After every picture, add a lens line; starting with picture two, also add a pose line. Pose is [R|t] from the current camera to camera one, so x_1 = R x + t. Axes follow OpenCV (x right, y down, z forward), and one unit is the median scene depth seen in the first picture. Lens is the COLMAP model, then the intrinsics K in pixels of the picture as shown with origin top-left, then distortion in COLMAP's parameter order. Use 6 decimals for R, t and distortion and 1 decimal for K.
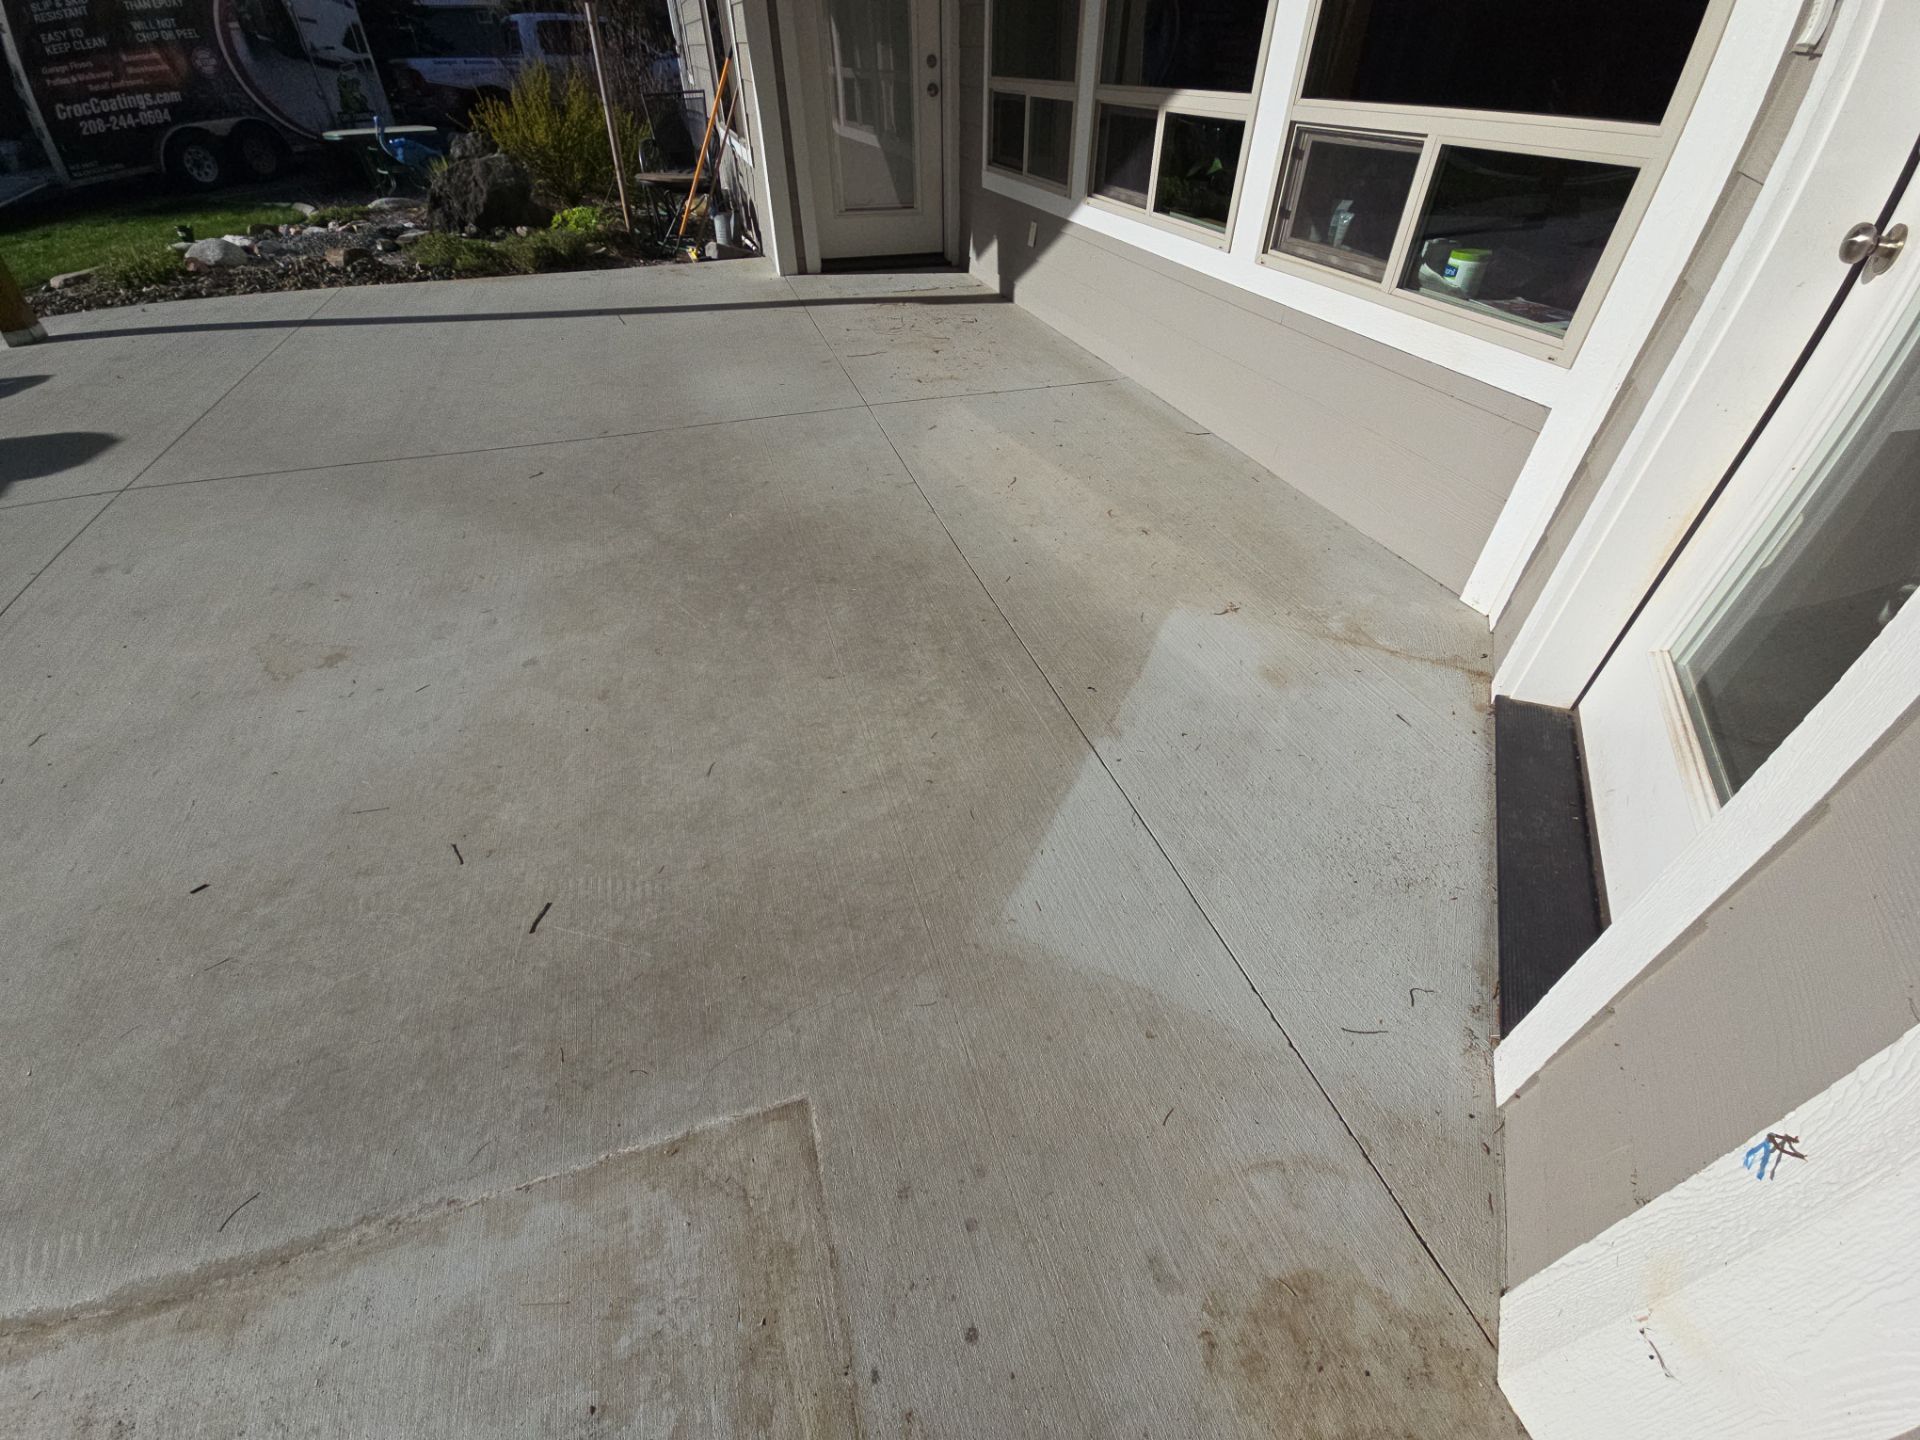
lens RADIAL K [[785.3, 0, 988.9], [0, 785.3, 694.0], [0, 0, 1]] dist [0.007180, -0.006754]
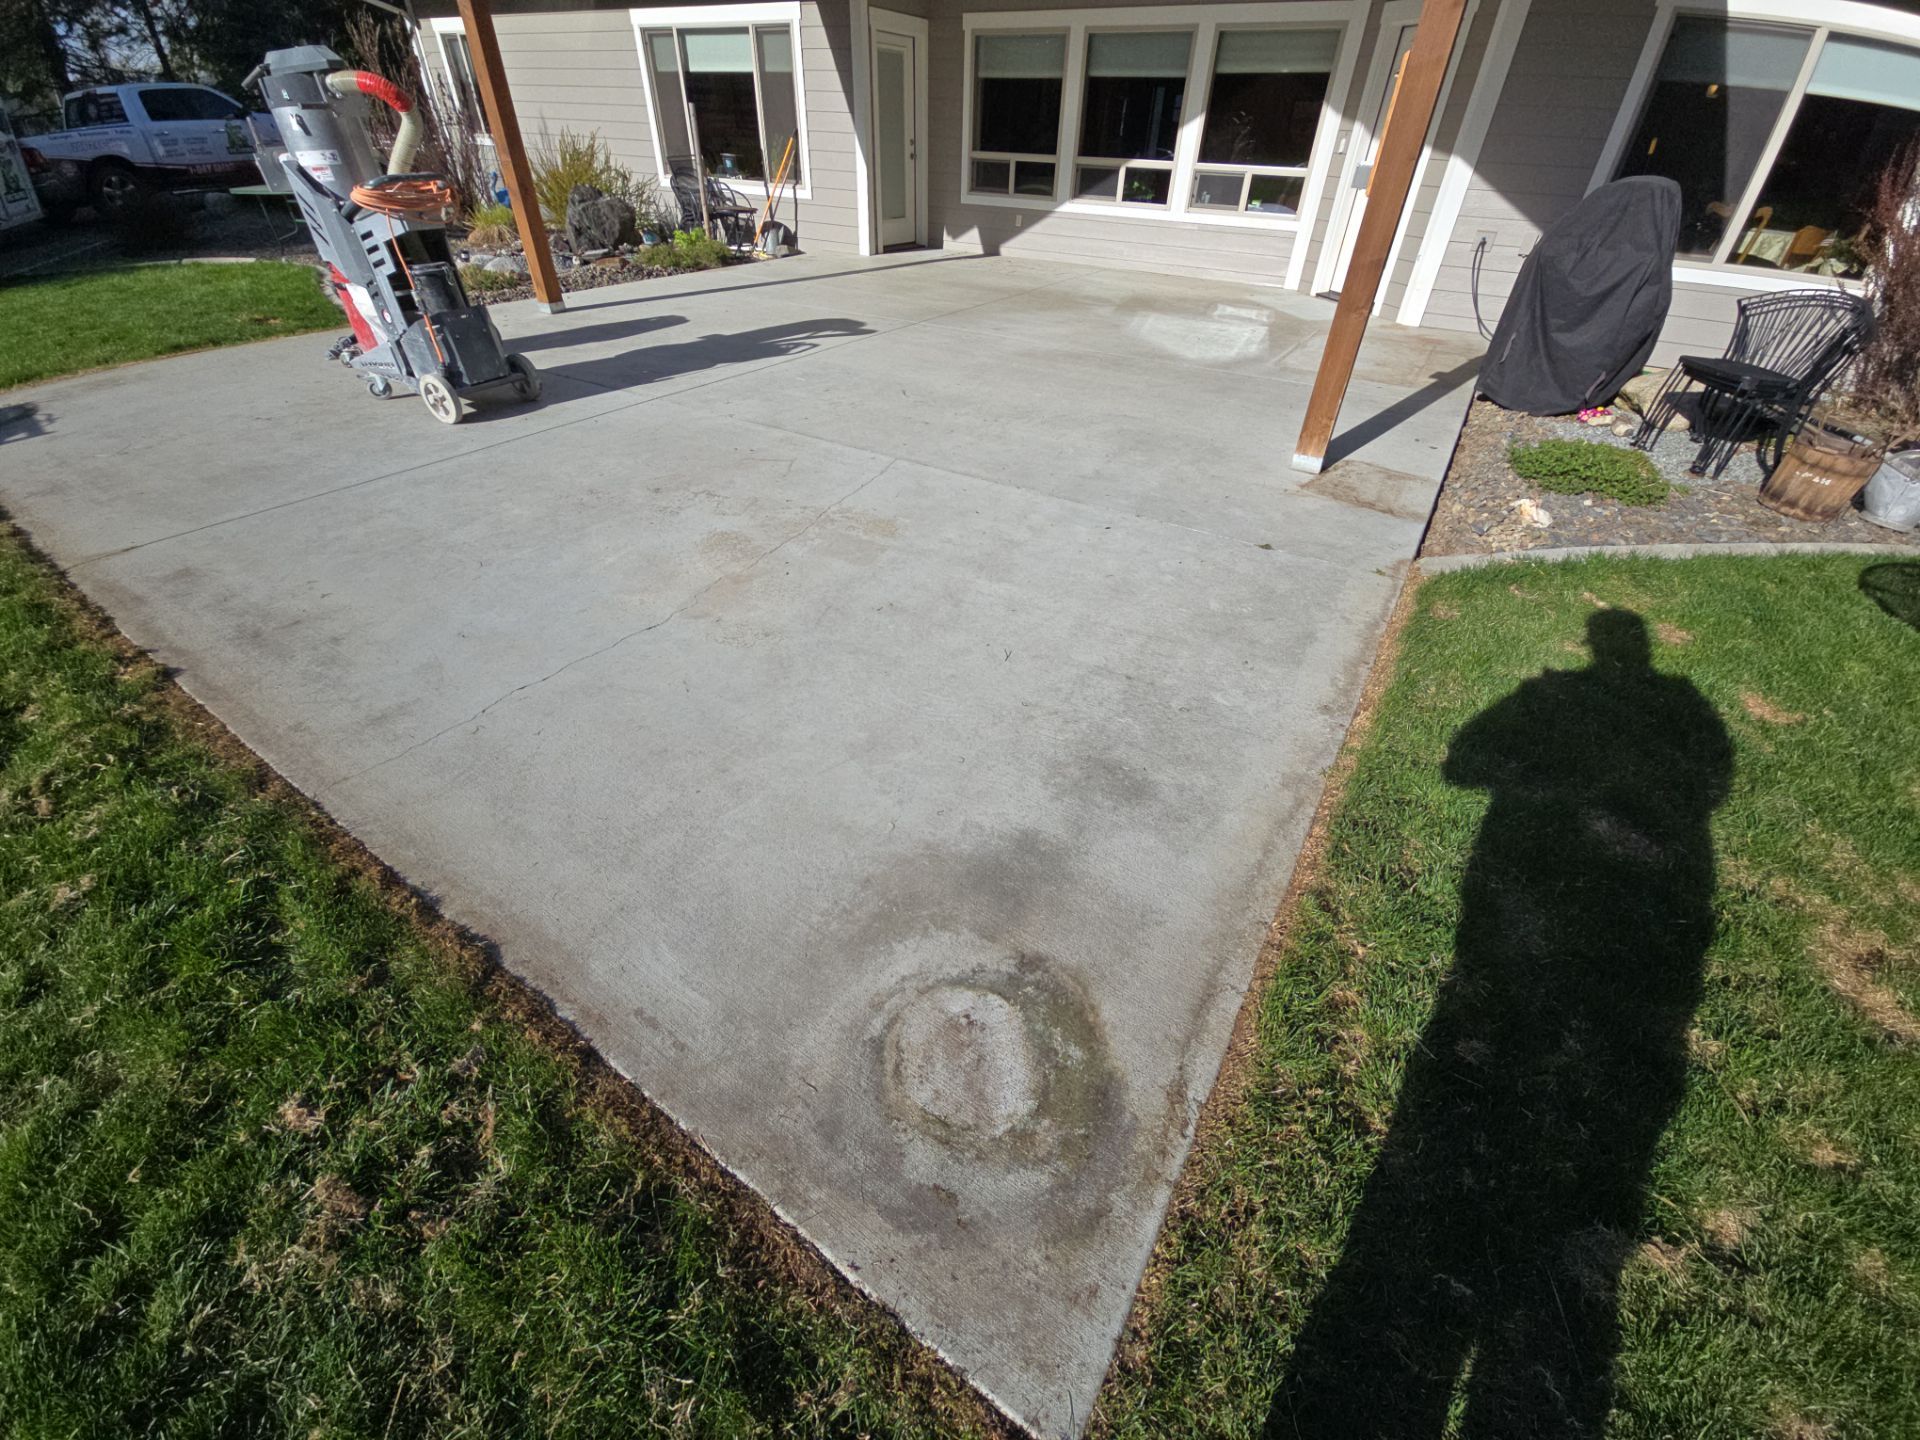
lens RADIAL K [[785.3, 0, 957.3], [0, 785.3, 705.0], [0, 0, 1]] dist [0.007180, -0.006754]
pose [[0.812836, -0.338204, 0.474253, -1.722059], [0.351490, 0.934025, 0.063653, 0.525801], [-0.464492, 0.114956, 0.878085, -0.762678]]
